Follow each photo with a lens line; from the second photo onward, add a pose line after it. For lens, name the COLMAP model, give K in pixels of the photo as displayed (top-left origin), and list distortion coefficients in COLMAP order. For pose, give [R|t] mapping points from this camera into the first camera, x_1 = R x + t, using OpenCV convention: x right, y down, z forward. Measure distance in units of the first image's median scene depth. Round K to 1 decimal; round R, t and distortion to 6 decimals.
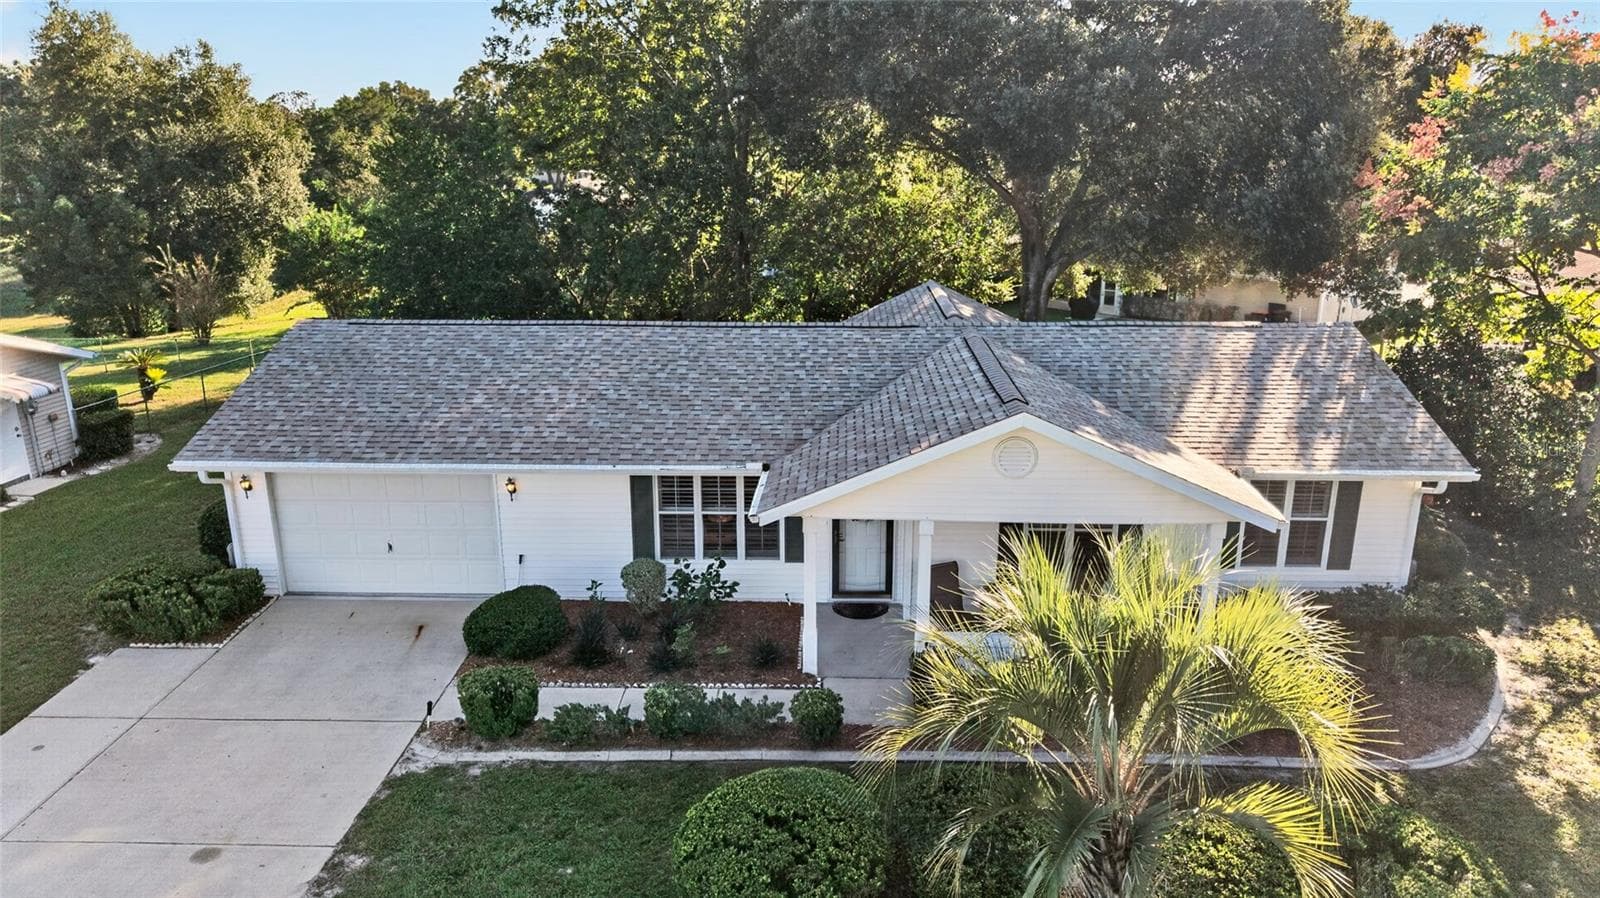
lens RADIAL K [[1068.9, 0, 800.0], [0, 1068.9, 449.0], [0, 0, 1]] dist [0.048137, -0.053111]
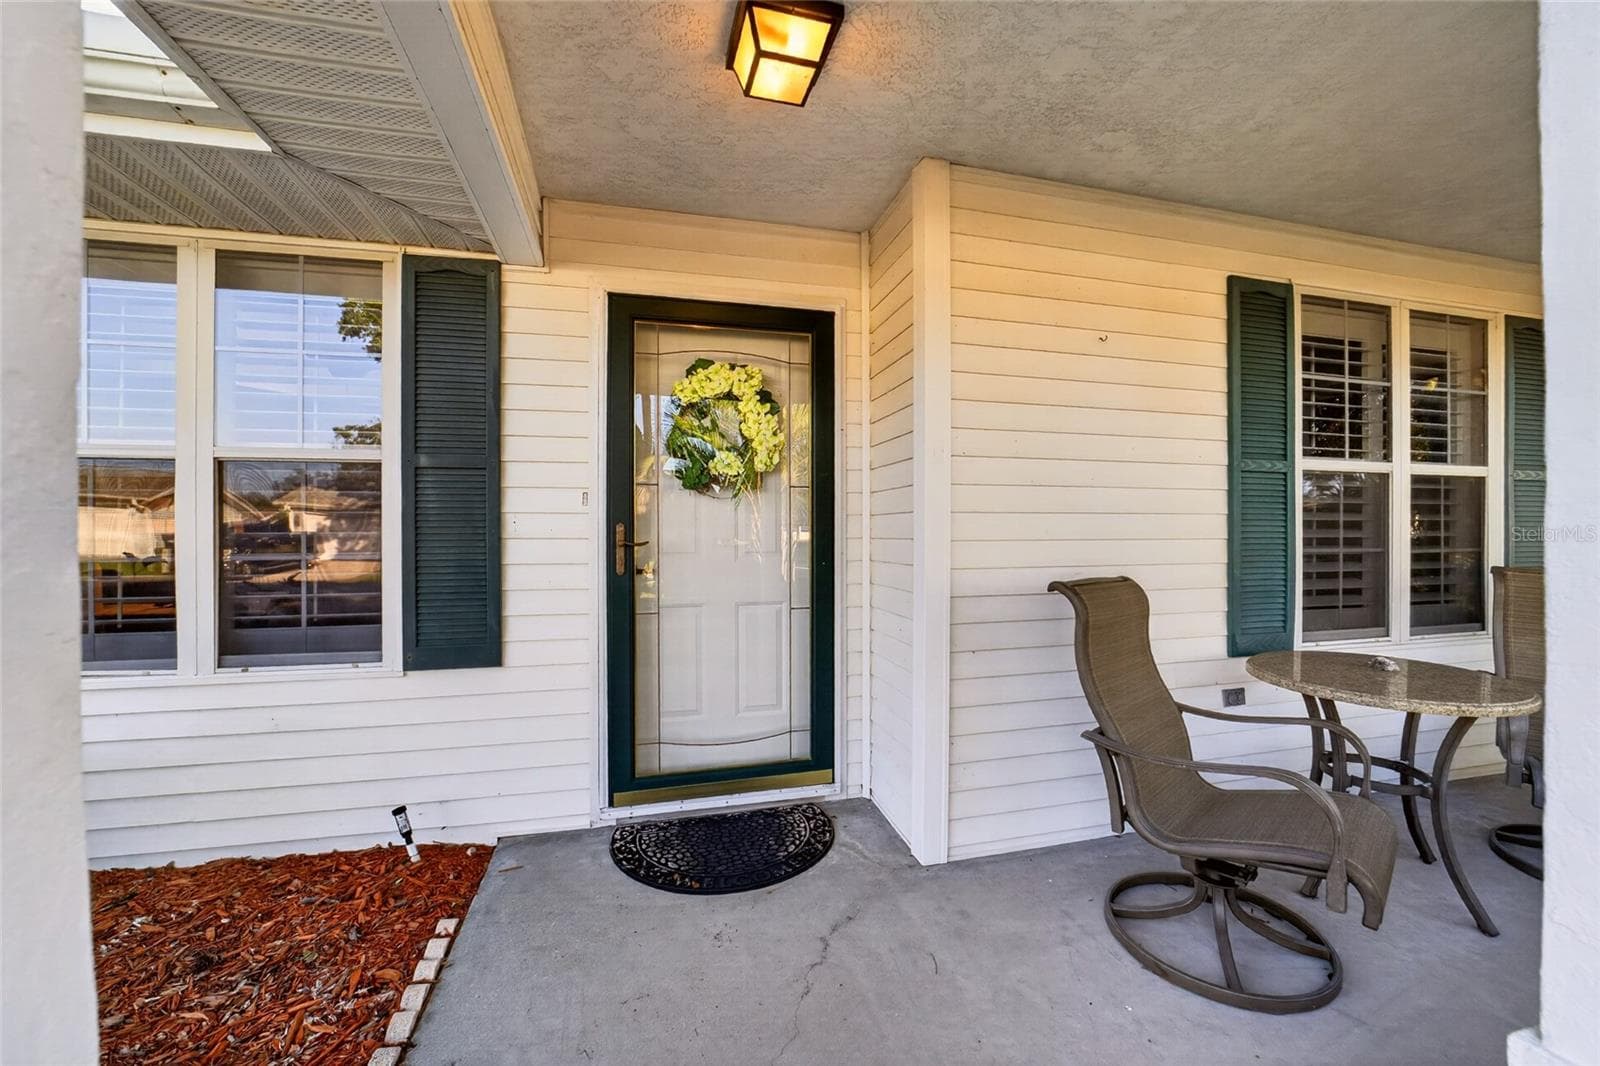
lens RADIAL K [[624.0, 0, 800.2], [0, 624.0, 541.3], [0, 0, 1]] dist [-0.026220, 0.000039]
pose [[0.961107, -0.003218, 0.276158, 0.033947], [0.080424, 0.959857, -0.268713, 0.125025], [-0.264208, 0.280471, 0.922784, 0.855294]]
